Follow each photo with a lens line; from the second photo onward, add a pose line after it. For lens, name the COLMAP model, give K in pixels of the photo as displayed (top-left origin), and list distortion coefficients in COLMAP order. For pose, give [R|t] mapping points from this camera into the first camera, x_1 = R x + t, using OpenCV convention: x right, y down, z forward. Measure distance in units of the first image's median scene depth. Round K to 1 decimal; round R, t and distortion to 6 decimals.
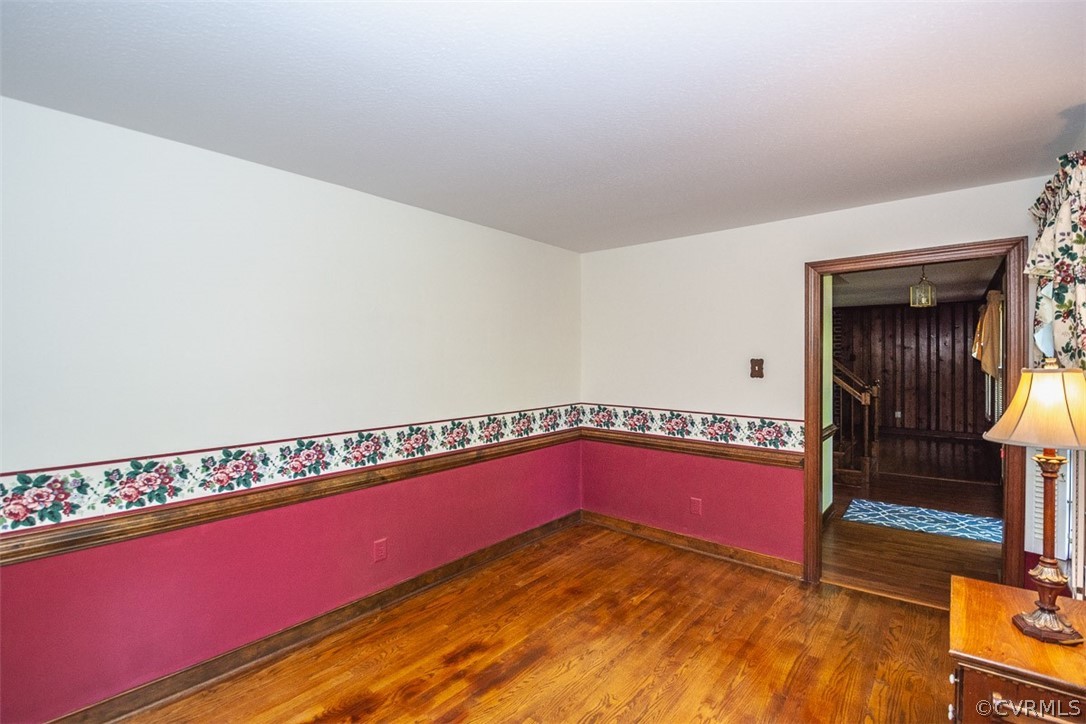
lens RADIAL K [[488.7, 0, 537.5], [0, 488.7, 359.5], [0, 0, 1]] dist [-0.003900, -0.000912]
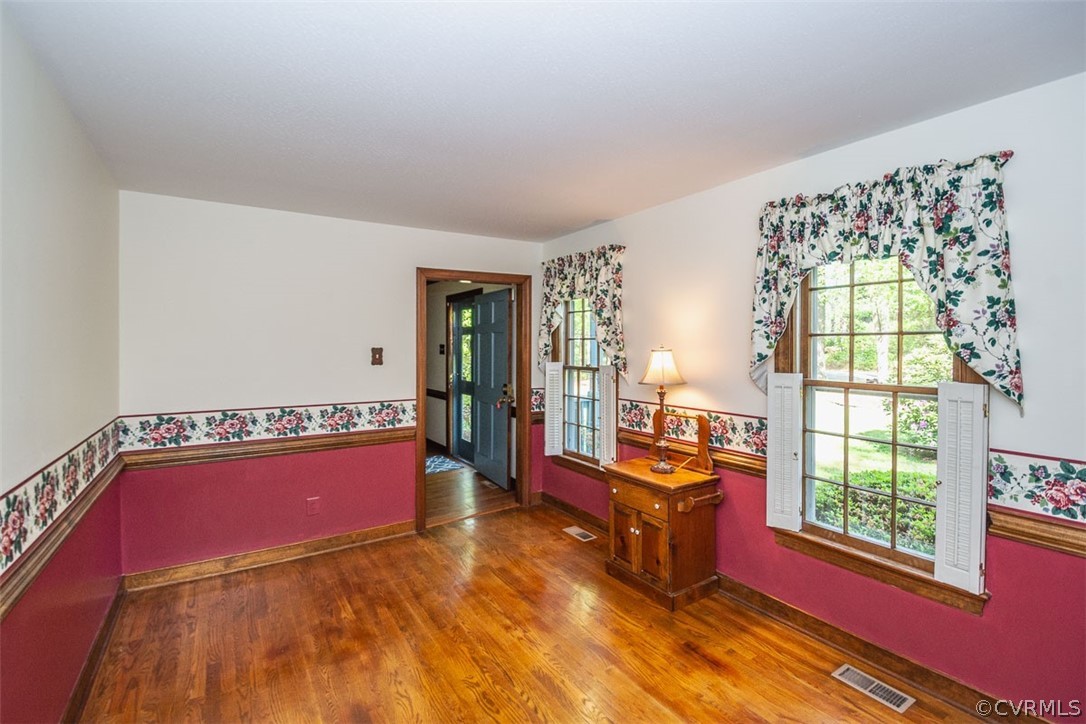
lens RADIAL K [[488.7, 0, 538.7], [0, 488.7, 355.0], [0, 0, 1]] dist [-0.003900, -0.000912]
pose [[0.302616, -0.024272, 0.952804, -0.493351], [0.007126, 0.999705, 0.023204, -0.007858], [-0.953086, -0.000232, 0.302700, 0.354092]]
